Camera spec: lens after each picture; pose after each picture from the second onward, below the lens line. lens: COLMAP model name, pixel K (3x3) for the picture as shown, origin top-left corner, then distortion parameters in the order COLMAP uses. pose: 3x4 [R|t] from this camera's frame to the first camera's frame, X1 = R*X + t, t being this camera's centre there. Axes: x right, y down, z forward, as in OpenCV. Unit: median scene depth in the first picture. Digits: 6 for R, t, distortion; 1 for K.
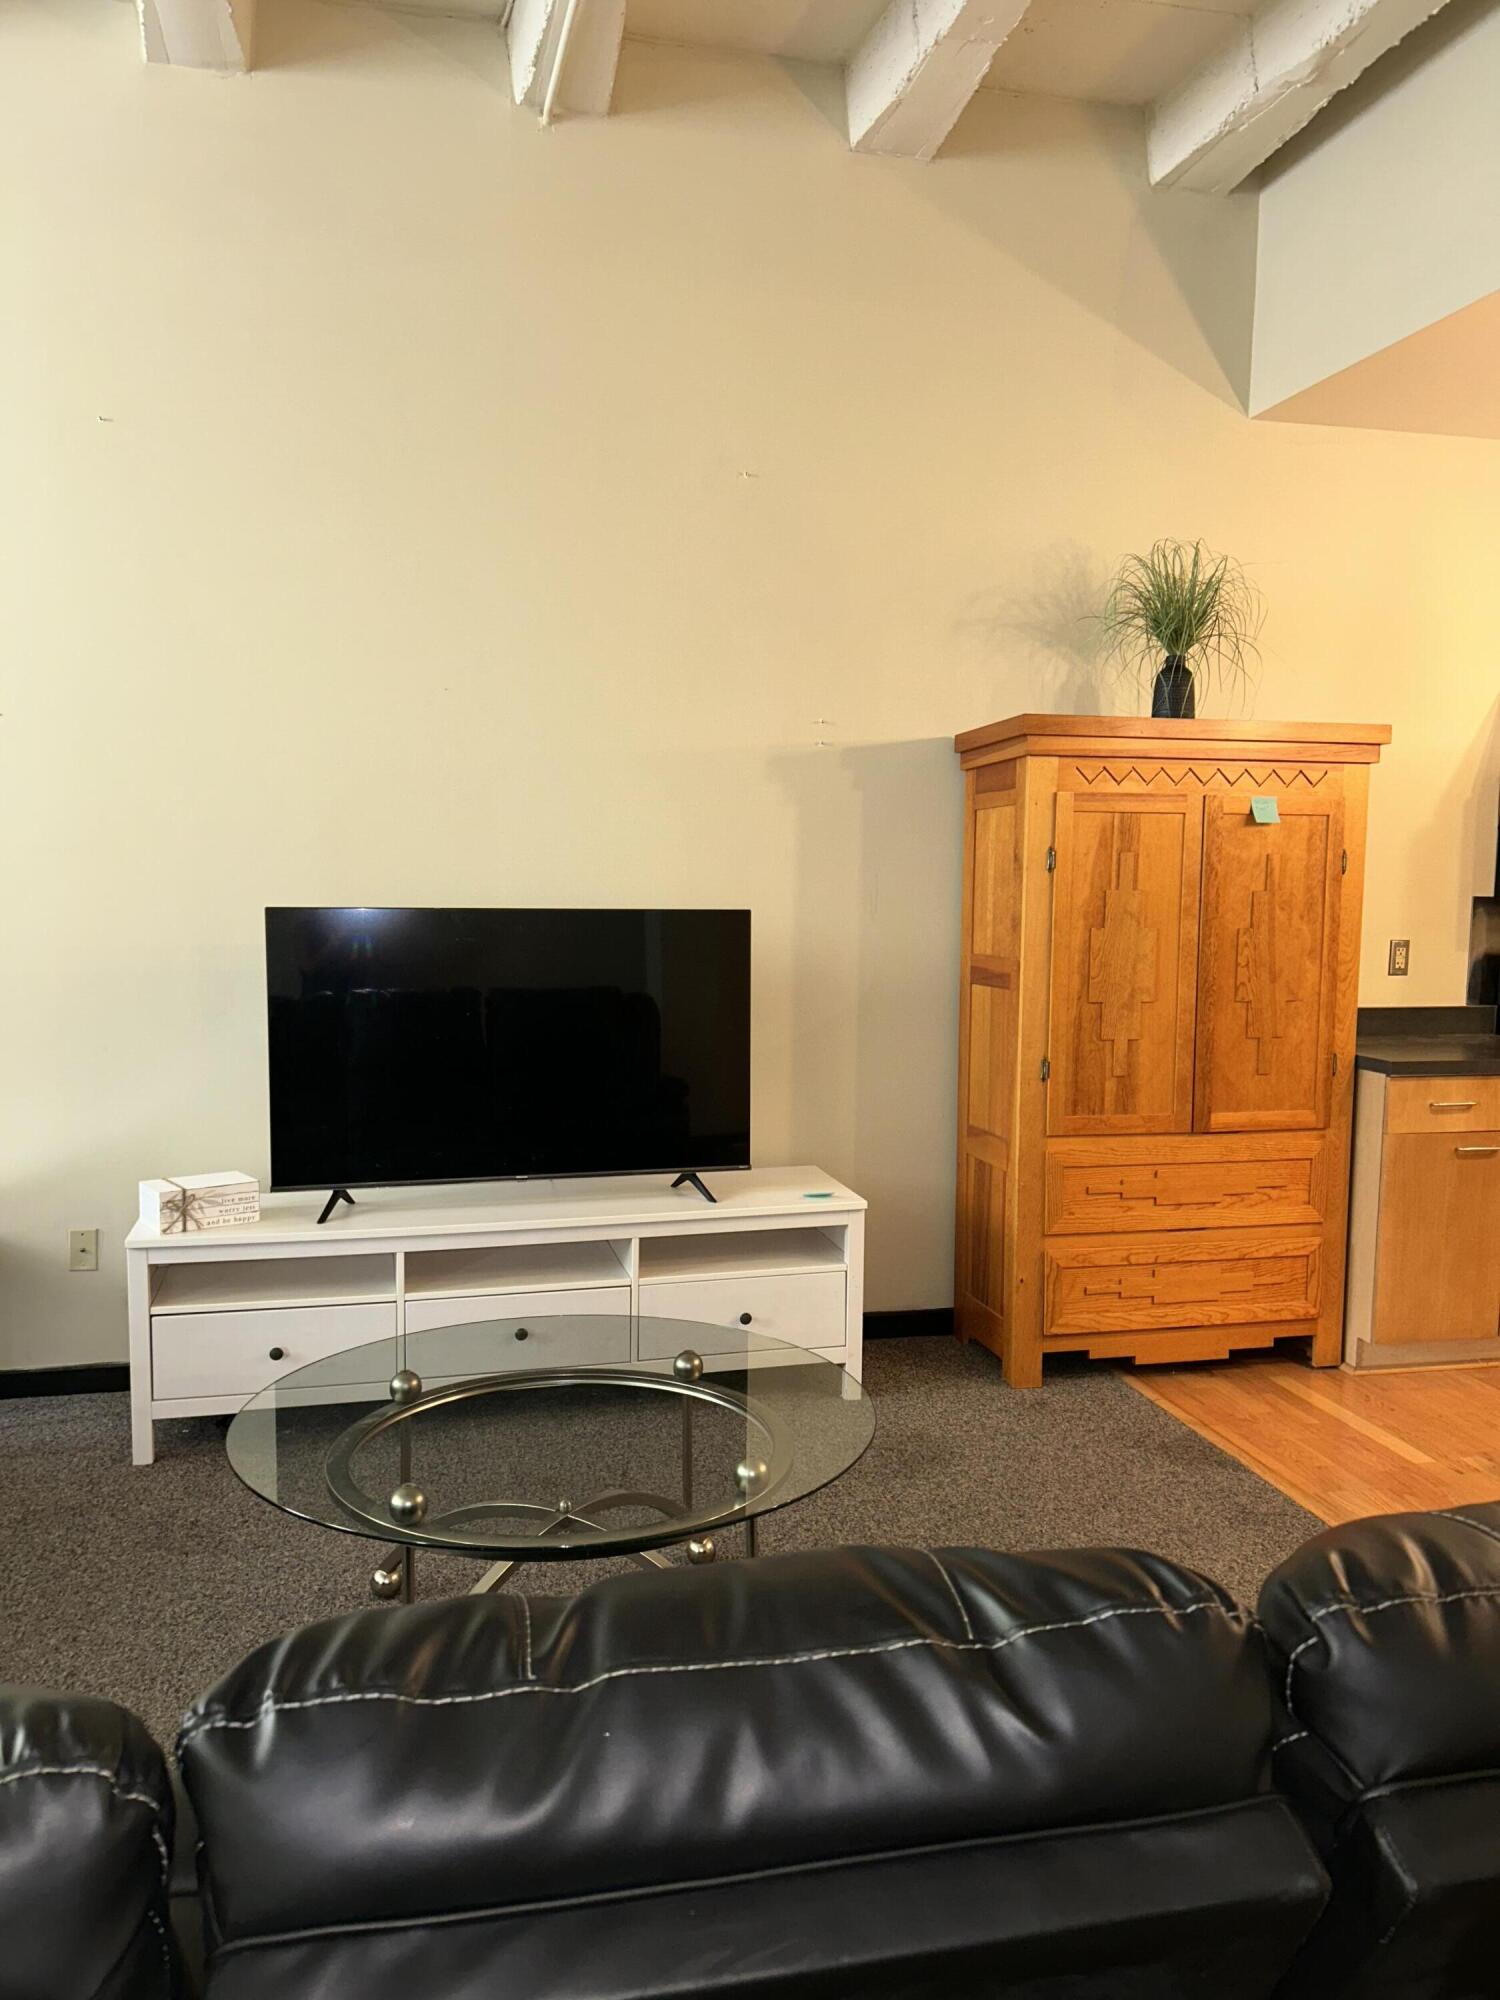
lens RADIAL K [[1511.0, 0, 756.2], [0, 1511.0, 1031.5], [0, 0, 1]] dist [0.052050, -0.055171]
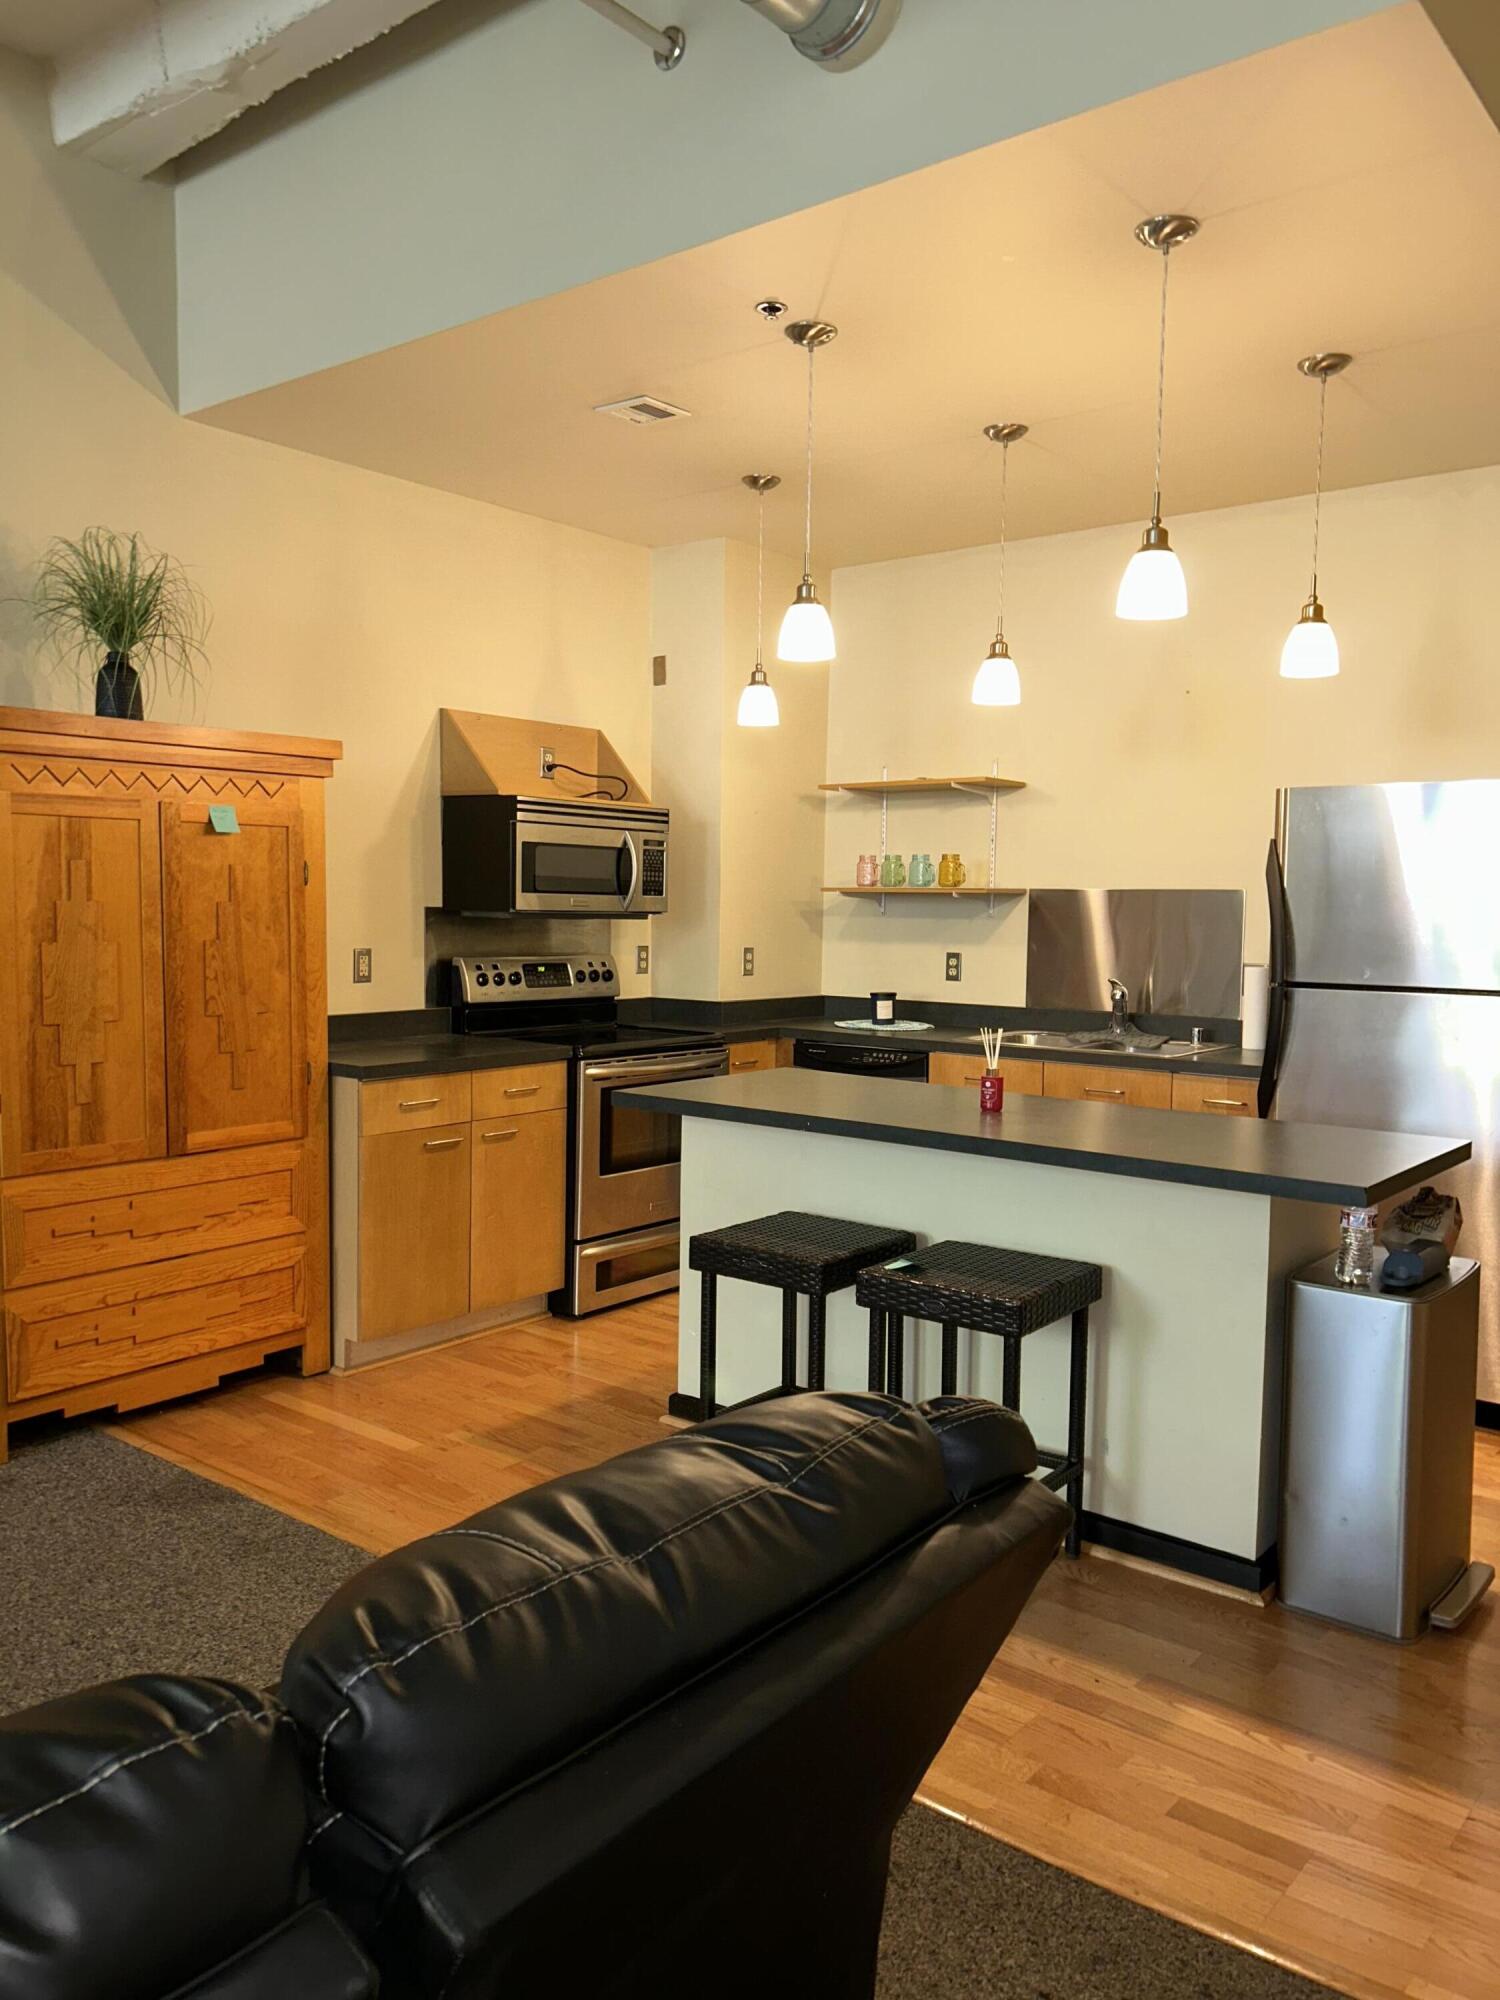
lens RADIAL K [[1511.0, 0, 746.2], [0, 1511.0, 1014.2], [0, 0, 1]] dist [0.052050, -0.055171]
pose [[0.795033, -0.047560, 0.604698, 0.003840], [0.057984, 0.998315, 0.002283, -0.003167], [-0.603788, 0.033248, 0.796452, 0.021655]]
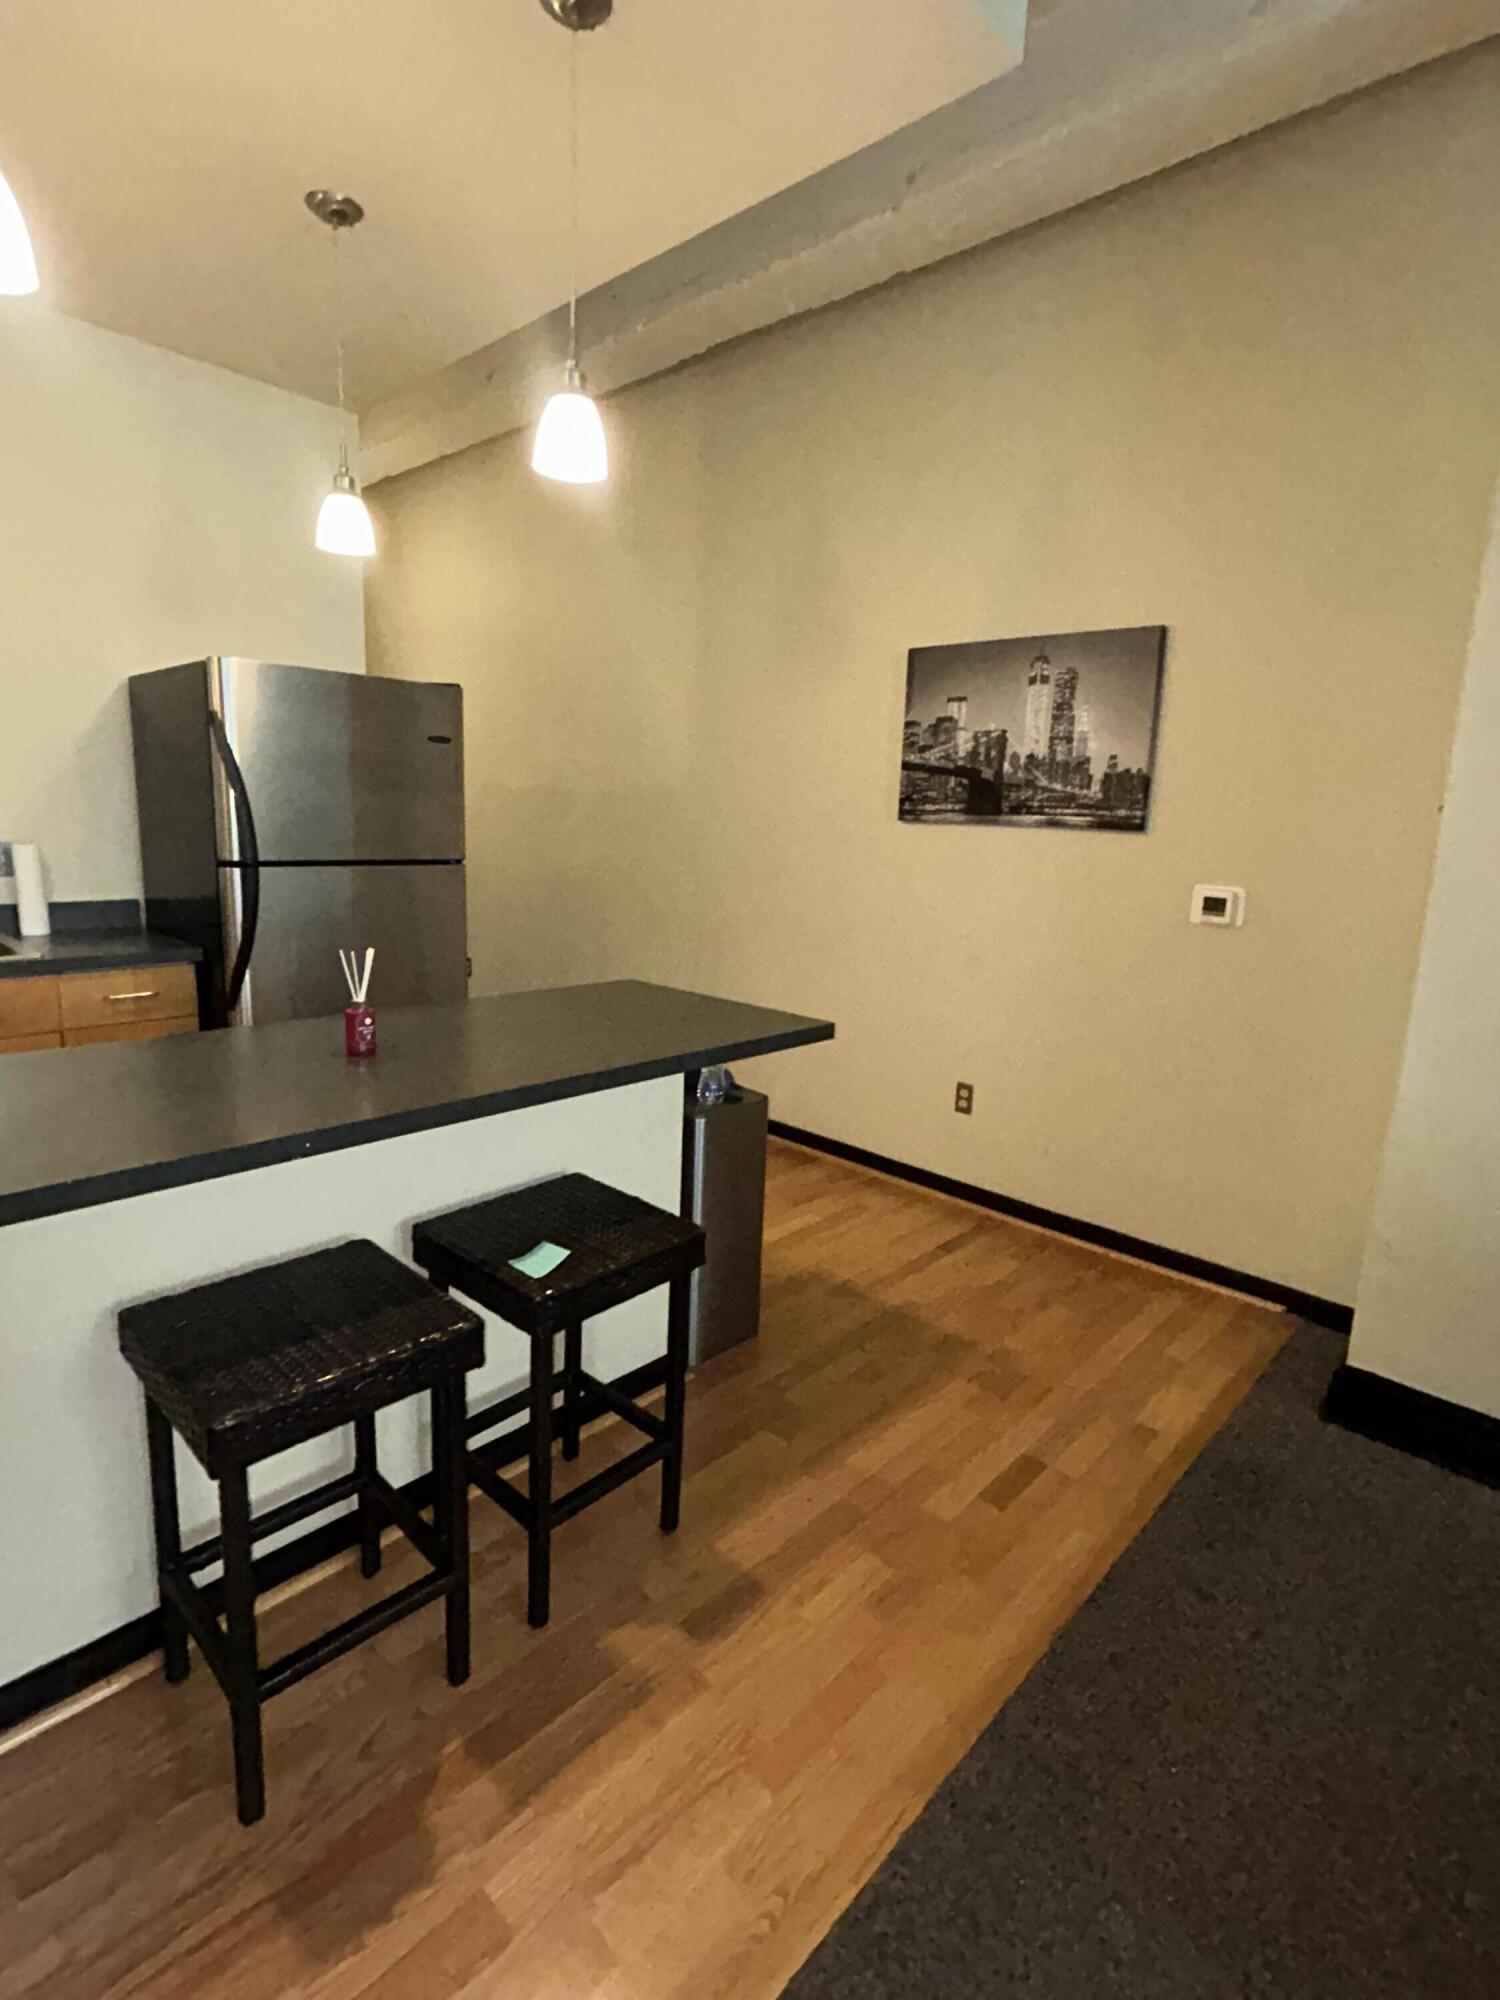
lens RADIAL K [[985.5, 0, 759.3], [0, 985.5, 1003.4], [0, 0, 1]] dist [-0.001629, 0.000157]
pose [[-0.564969, -0.190179, 0.802896, 0.184523], [0.029291, 0.967839, 0.249859, -0.066495], [-0.824592, 0.164681, -0.541228, 0.725815]]
